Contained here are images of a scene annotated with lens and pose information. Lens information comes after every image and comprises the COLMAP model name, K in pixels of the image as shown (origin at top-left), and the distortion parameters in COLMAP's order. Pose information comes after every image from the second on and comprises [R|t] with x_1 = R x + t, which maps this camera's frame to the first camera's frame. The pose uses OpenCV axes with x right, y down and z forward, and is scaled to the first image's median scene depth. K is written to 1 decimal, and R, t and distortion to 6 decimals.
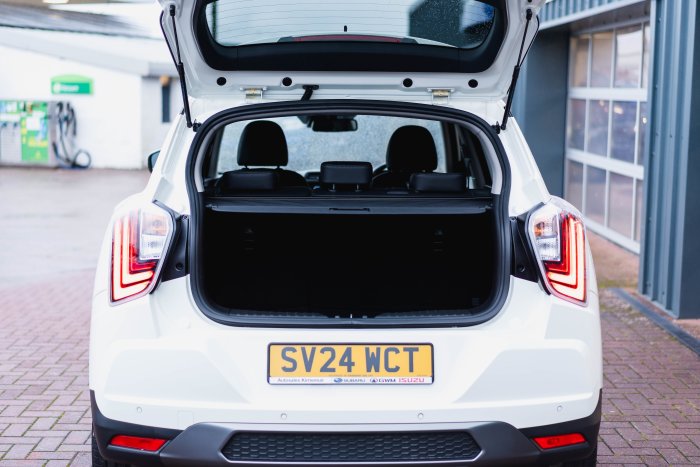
lens RADIAL K [[1070.4, 0, 350.0], [0, 1070.4, 233.5], [0, 0, 1]] dist [-0.014664, 0.015629]
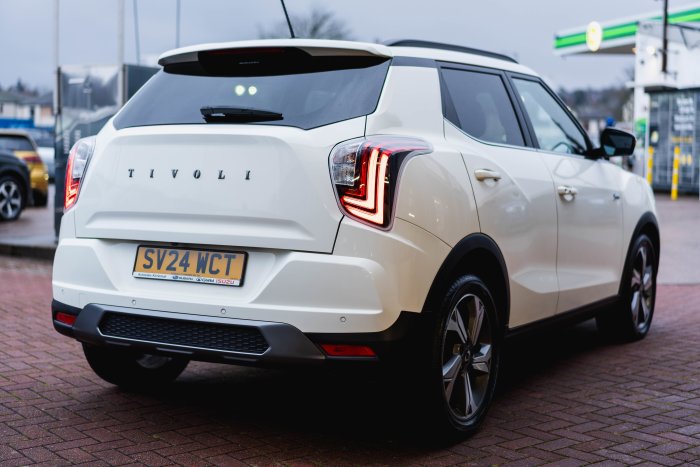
lens RADIAL K [[1070.4, 0, 350.0], [0, 1070.4, 233.5], [0, 0, 1]] dist [-0.014664, 0.015629]
pose [[0.847688, 0.040073, -0.528979, 0.794391], [-0.060727, 0.997918, -0.021717, 0.100997], [0.527008, 0.050533, 0.848357, 0.069076]]
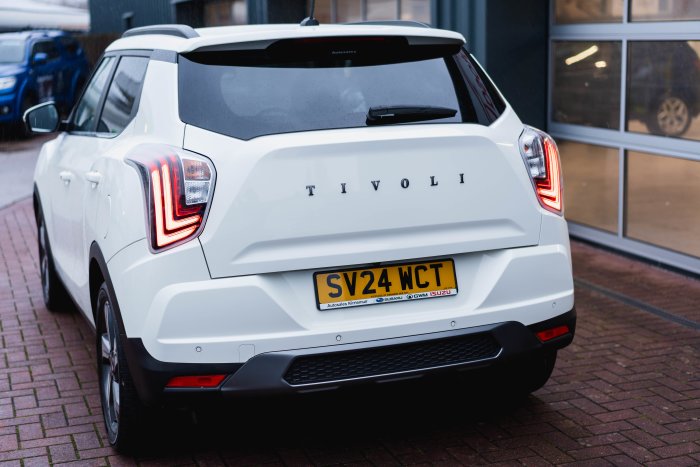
lens RADIAL K [[1070.4, 0, 350.0], [0, 1070.4, 233.5], [0, 0, 1]] dist [-0.014664, 0.015629]
pose [[0.948313, -0.087412, 0.305059, -0.365456], [0.070889, 0.995374, 0.064849, -0.003665], [-0.309317, -0.039872, 0.950123, -0.026986]]
